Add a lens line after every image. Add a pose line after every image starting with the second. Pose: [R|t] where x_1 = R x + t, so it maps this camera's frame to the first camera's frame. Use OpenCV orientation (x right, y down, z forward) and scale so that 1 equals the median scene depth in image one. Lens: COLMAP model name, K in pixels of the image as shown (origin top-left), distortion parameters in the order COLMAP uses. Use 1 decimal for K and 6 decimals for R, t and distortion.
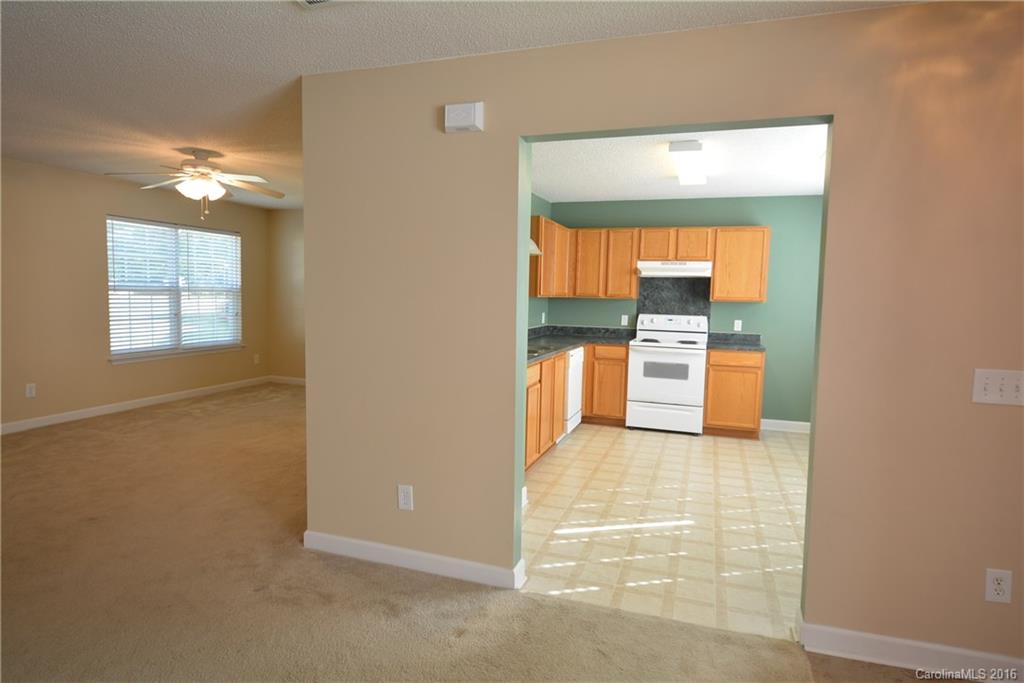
lens RADIAL K [[586.0, 0, 512.0], [0, 586.0, 341.5], [0, 0, 1]] dist [0.004918, -0.000192]
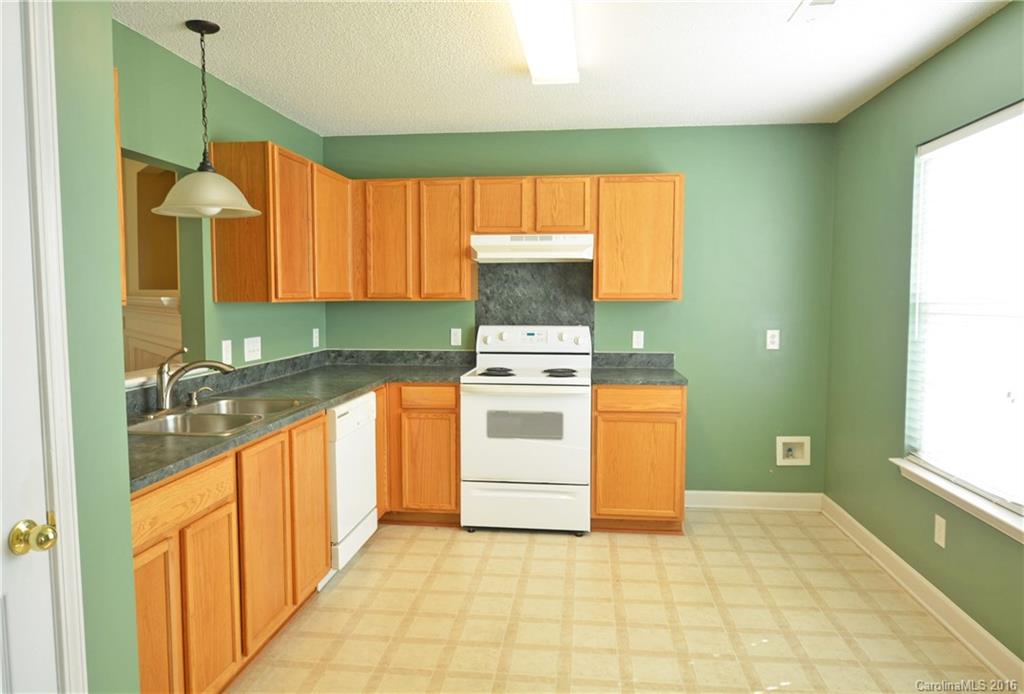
lens RADIAL K [[695.5, 0, 512.0], [0, 695.5, 347.0], [0, 0, 1]] dist [0.004805, 0.000518]
pose [[0.976095, -0.041051, 0.213431, 0.106469], [0.041952, 0.999120, 0.000306, -0.026315], [-0.213255, 0.008655, 0.976958, 0.333621]]
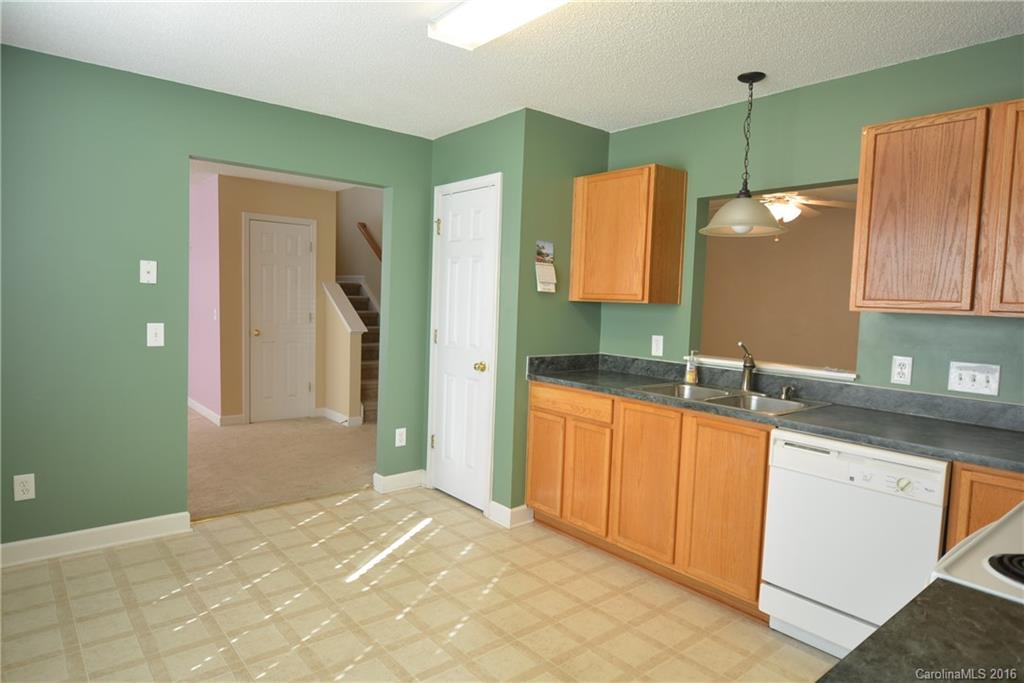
lens RADIAL K [[606.7, 0, 512.0], [0, 606.7, 341.5], [0, 0, 1]] dist [-0.000640, -0.000311]
pose [[-0.517833, 0.025037, -0.855115, 0.521406], [-0.113191, 0.988778, 0.097496, -0.062787], [0.847960, 0.147278, -0.509188, 0.926176]]
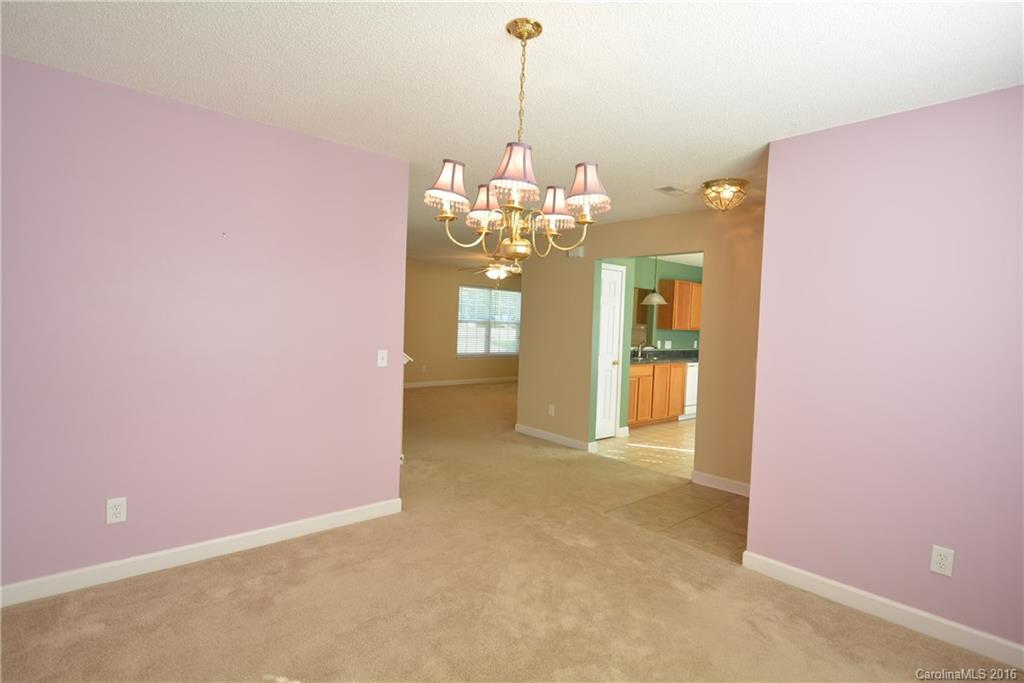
lens RADIAL K [[520.2, 0, 512.0], [0, 520.2, 341.5], [0, 0, 1]] dist [-0.002458, -0.000485]
pose [[0.871660, 0.030074, -0.489187, 0.330624], [-0.059903, 0.997170, -0.045435, 0.045388], [0.486436, 0.068908, 0.870995, -0.434163]]
